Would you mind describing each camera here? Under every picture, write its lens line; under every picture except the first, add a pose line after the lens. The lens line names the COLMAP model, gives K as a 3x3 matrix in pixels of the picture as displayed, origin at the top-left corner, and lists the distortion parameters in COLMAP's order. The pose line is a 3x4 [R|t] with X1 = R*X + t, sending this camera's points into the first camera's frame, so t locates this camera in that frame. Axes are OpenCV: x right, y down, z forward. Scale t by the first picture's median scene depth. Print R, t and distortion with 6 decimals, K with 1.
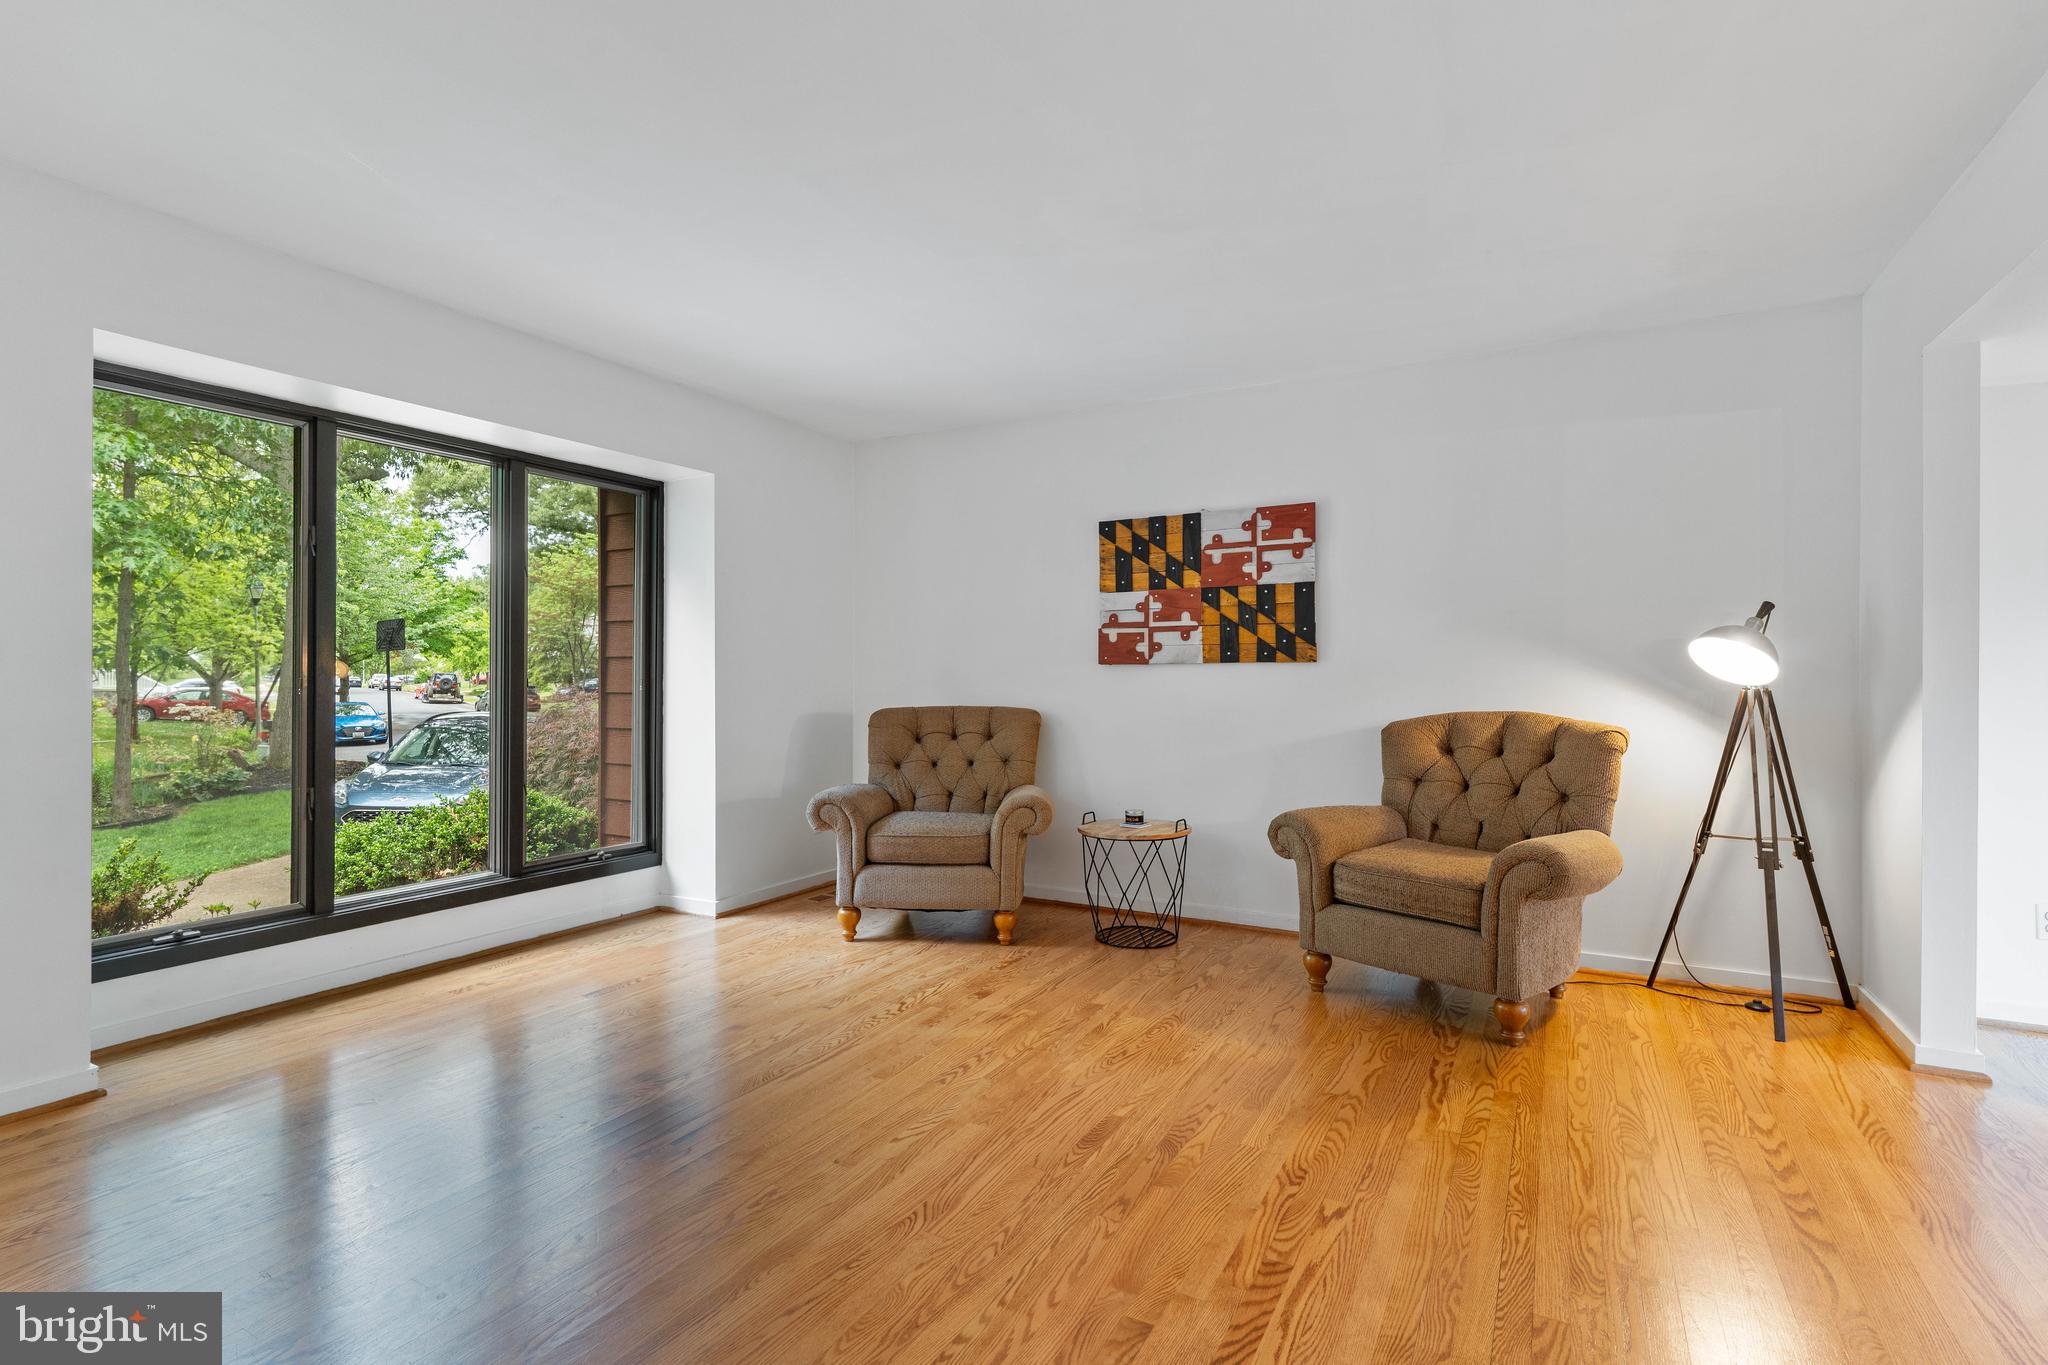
lens RADIAL K [[970.0, 0, 1031.2], [0, 970.0, 674.5], [0, 0, 1]] dist [-0.000325, 0.000858]
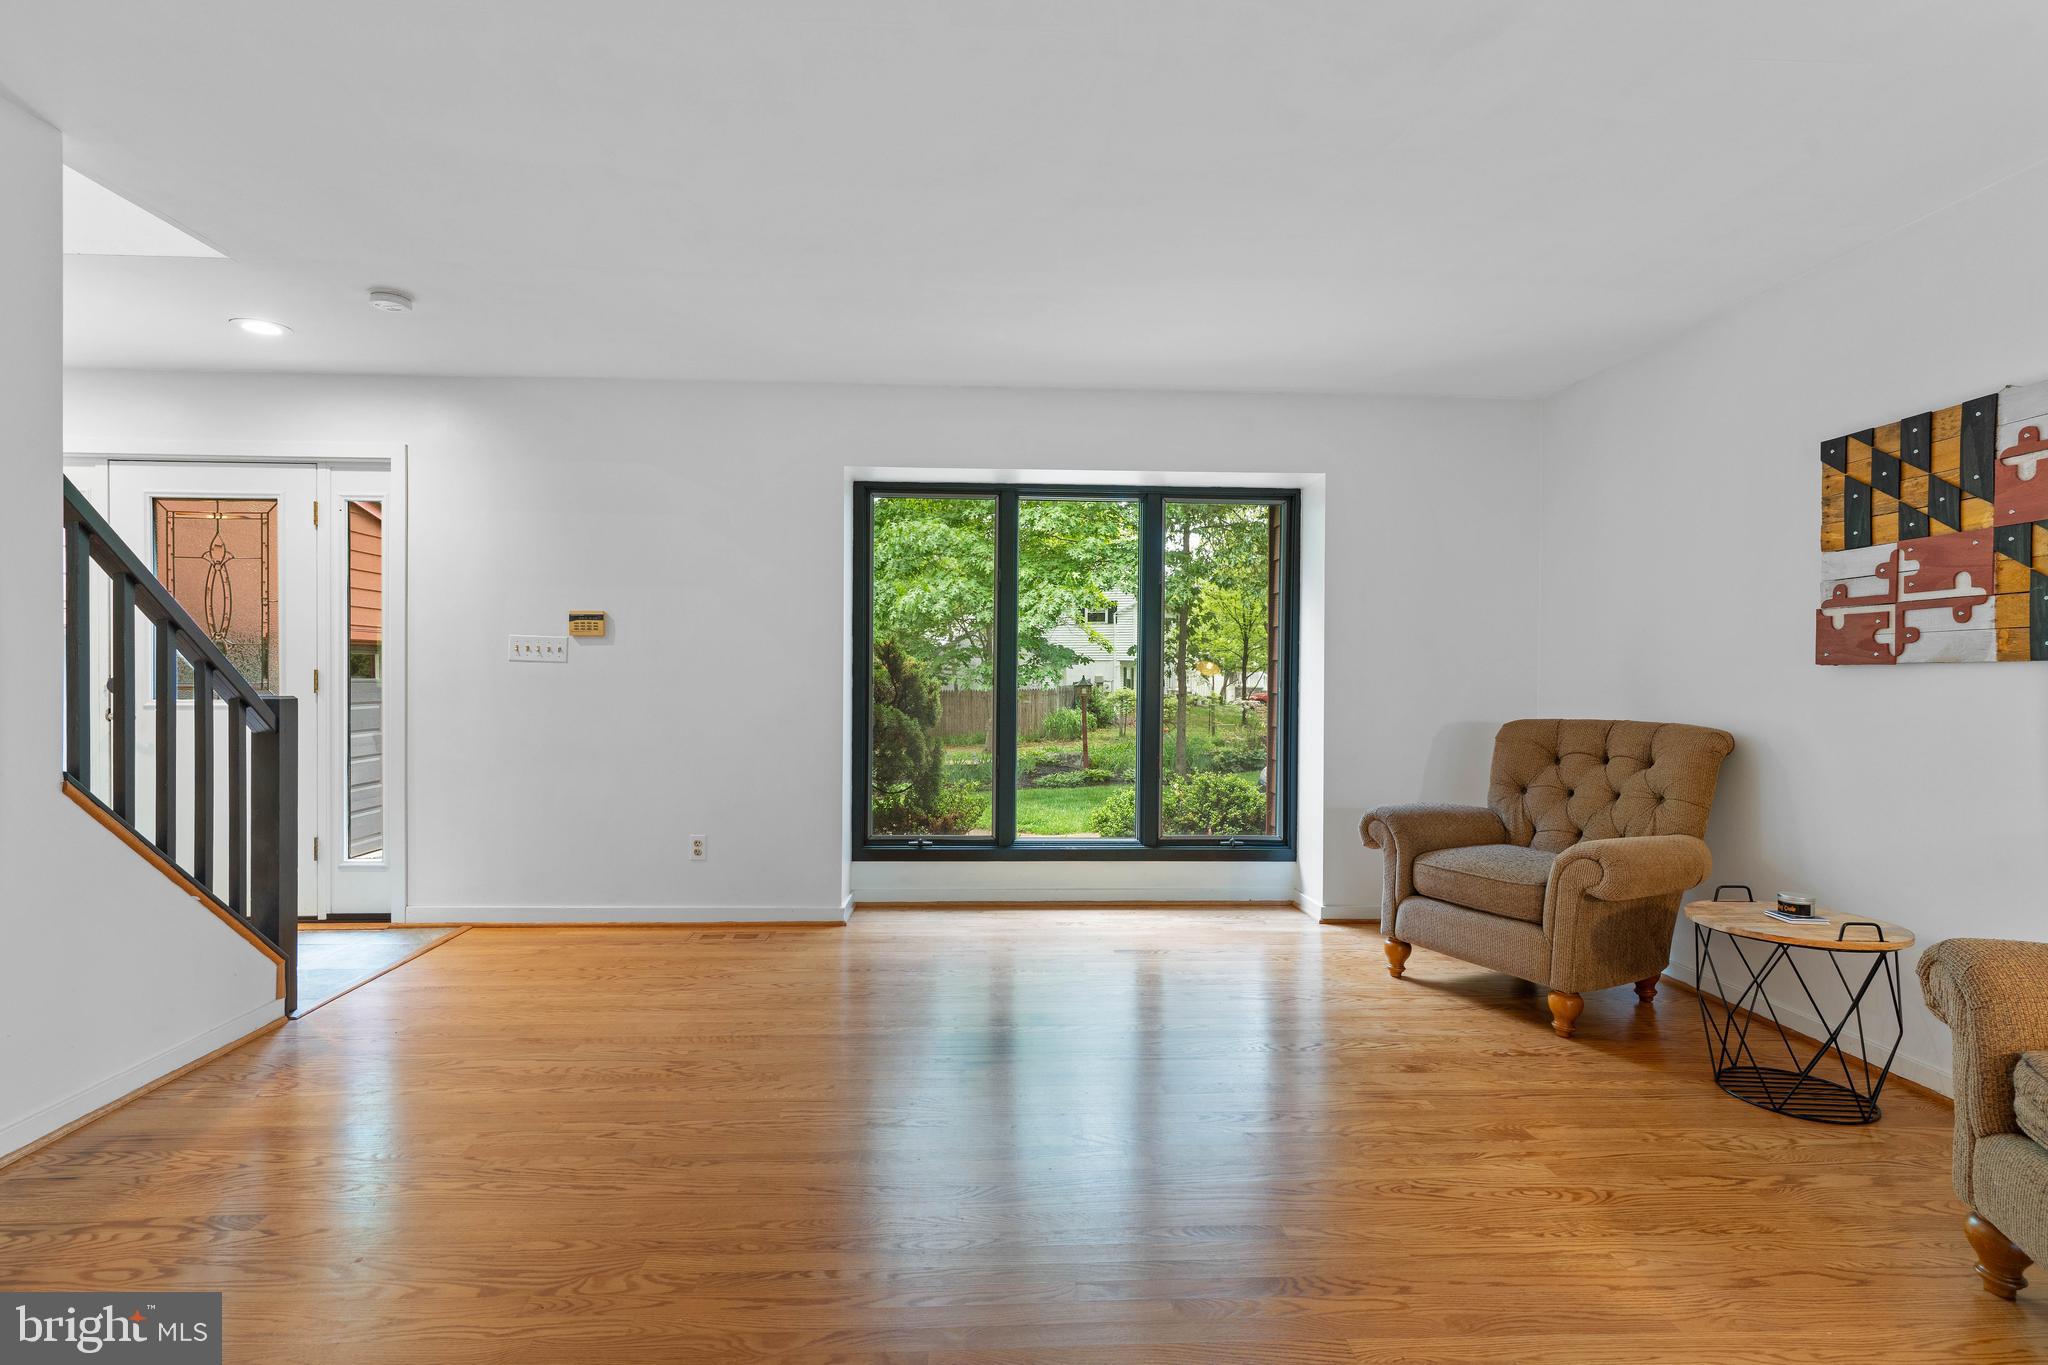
lens RADIAL K [[970.0, 0, 1021.7], [0, 970.0, 691.5], [0, 0, 1]] dist [-0.000325, 0.000858]
pose [[0.522174, 0.018773, -0.852632, 0.387750], [-0.007210, 0.999819, 0.017599, -0.000204], [0.852809, -0.003042, 0.522215, 0.242213]]
